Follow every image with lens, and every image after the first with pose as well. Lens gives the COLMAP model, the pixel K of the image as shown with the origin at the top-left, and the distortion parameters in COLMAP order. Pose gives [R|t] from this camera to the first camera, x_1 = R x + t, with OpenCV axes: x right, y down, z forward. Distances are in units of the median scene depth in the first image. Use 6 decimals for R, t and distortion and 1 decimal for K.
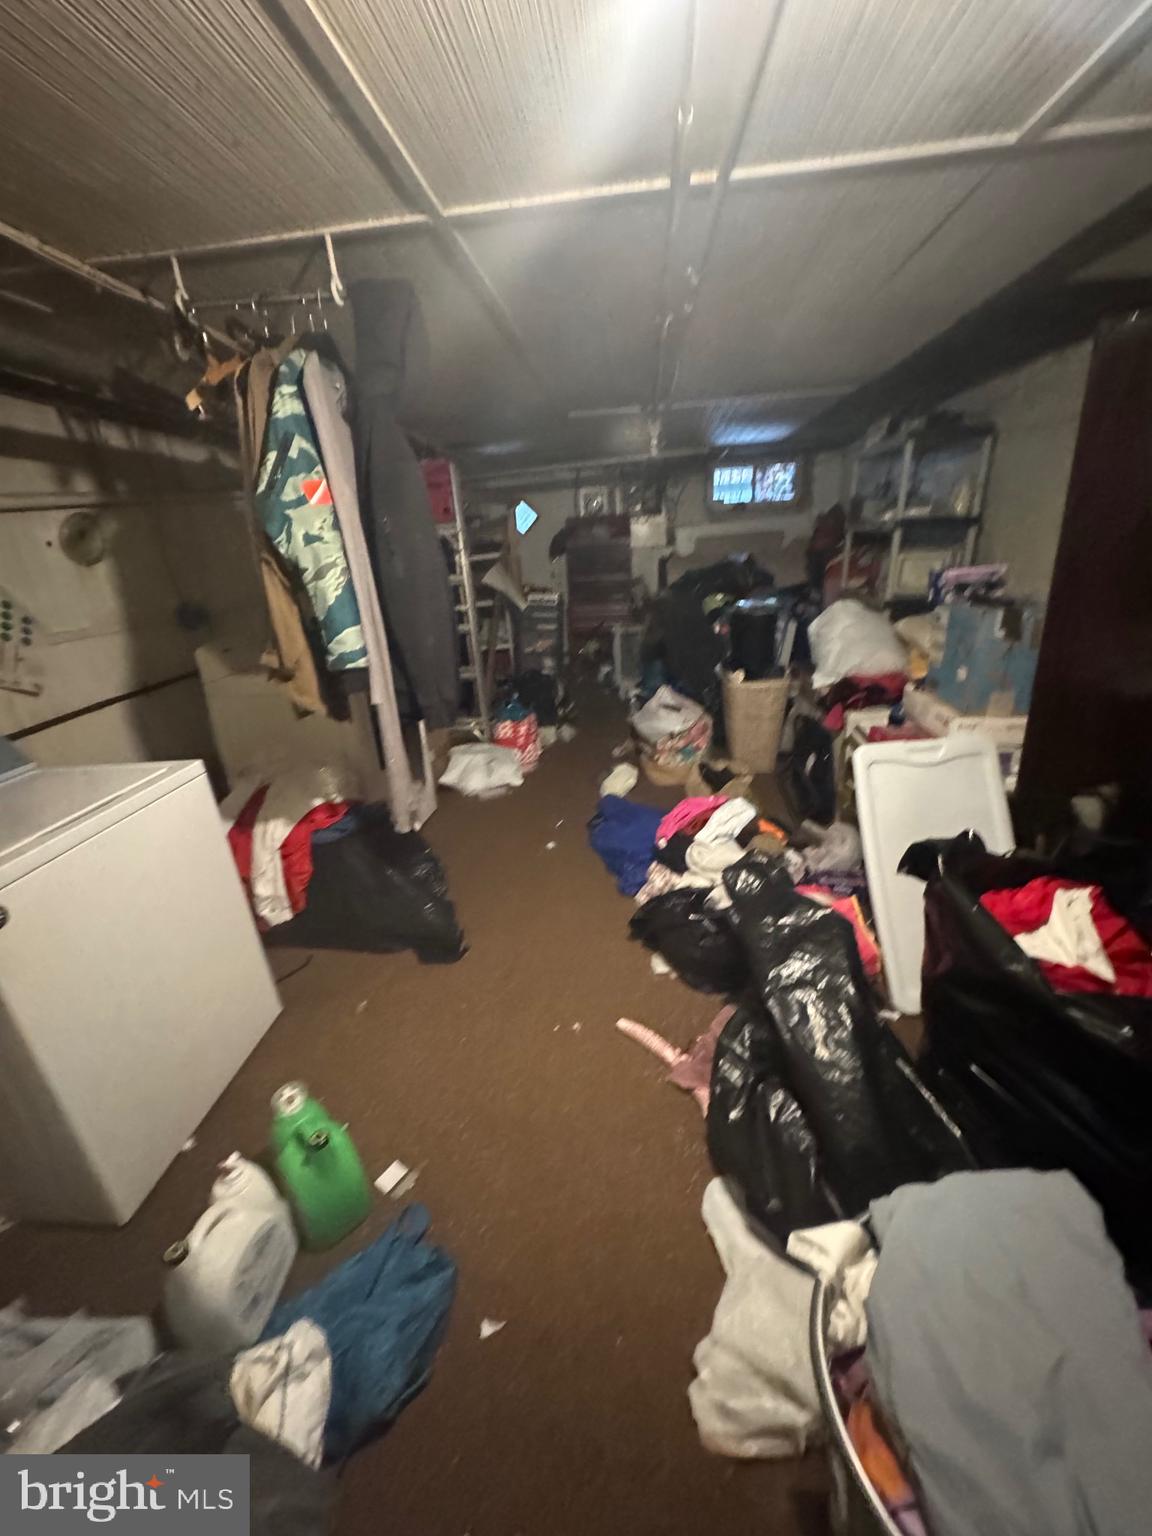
lens RADIAL K [[609.5, 0, 586.3], [0, 609.5, 766.7], [0, 0, 1]] dist [-0.001869, 0.001351]
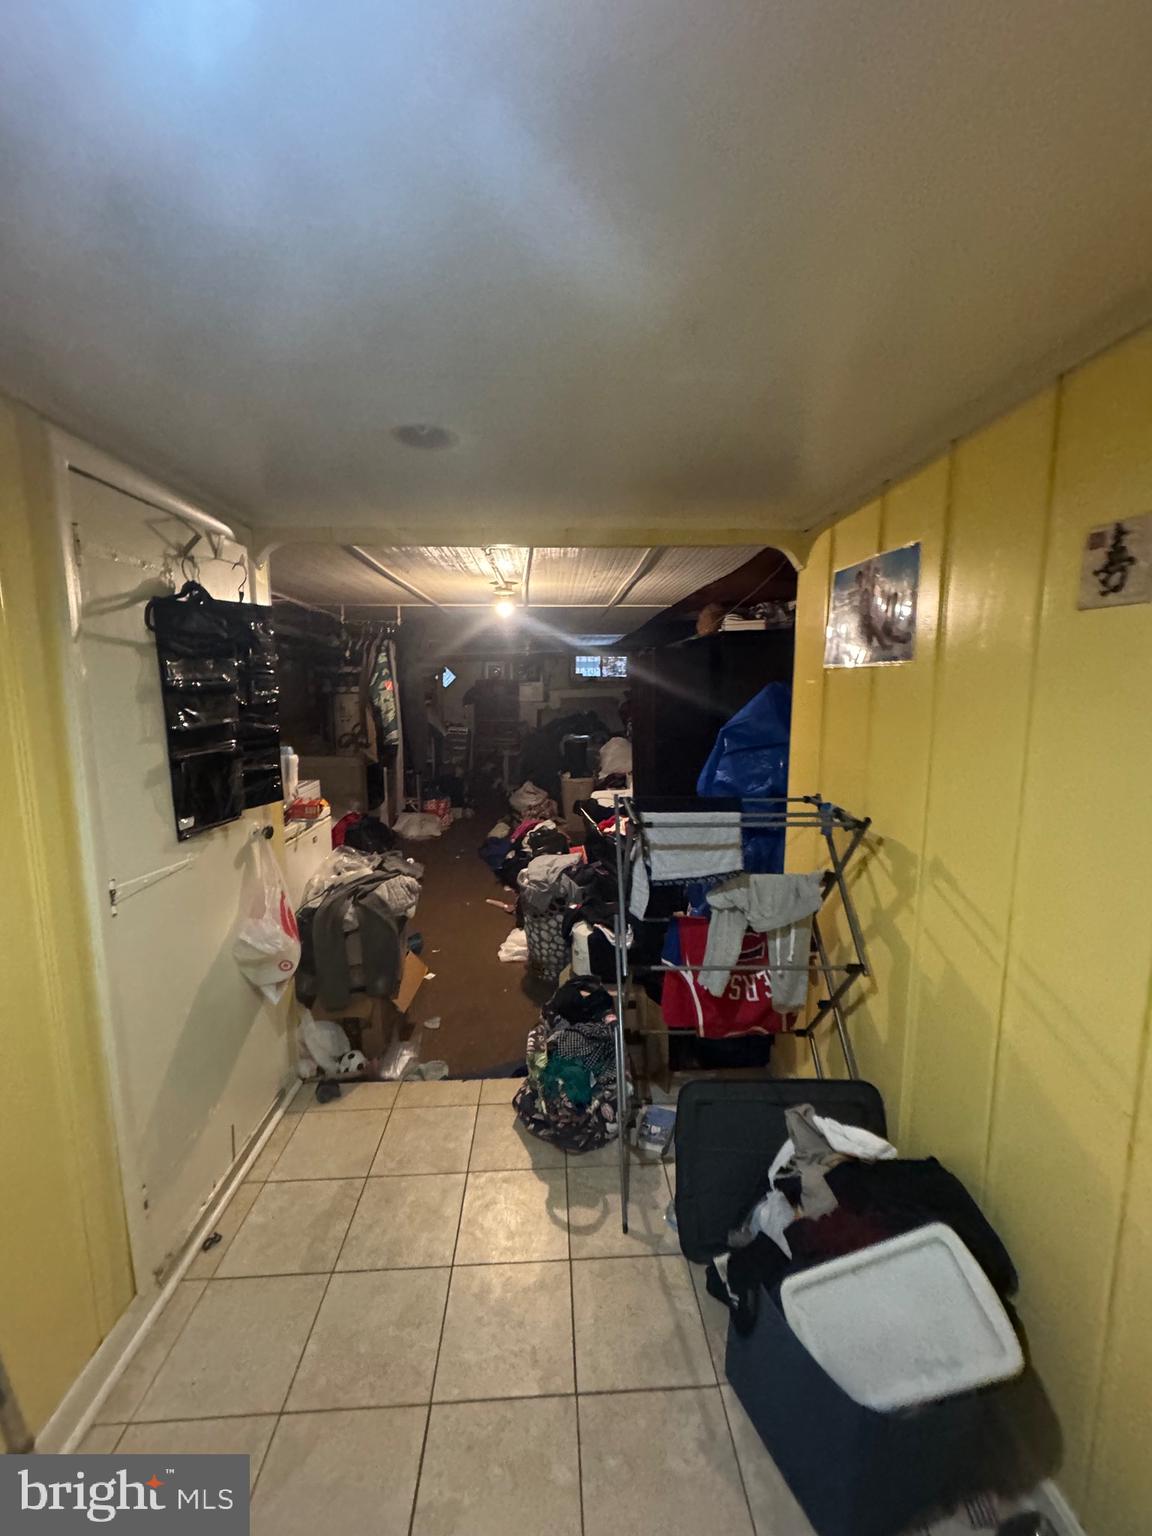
lens RADIAL K [[609.5, 0, 573.6], [0, 609.5, 764.2], [0, 0, 1]] dist [-0.001869, 0.001351]
pose [[0.990522, 0.039106, 0.131672, 0.023028], [-0.007562, 0.972686, -0.232001, 0.184835], [-0.137148, 0.228806, 0.963762, -0.580399]]
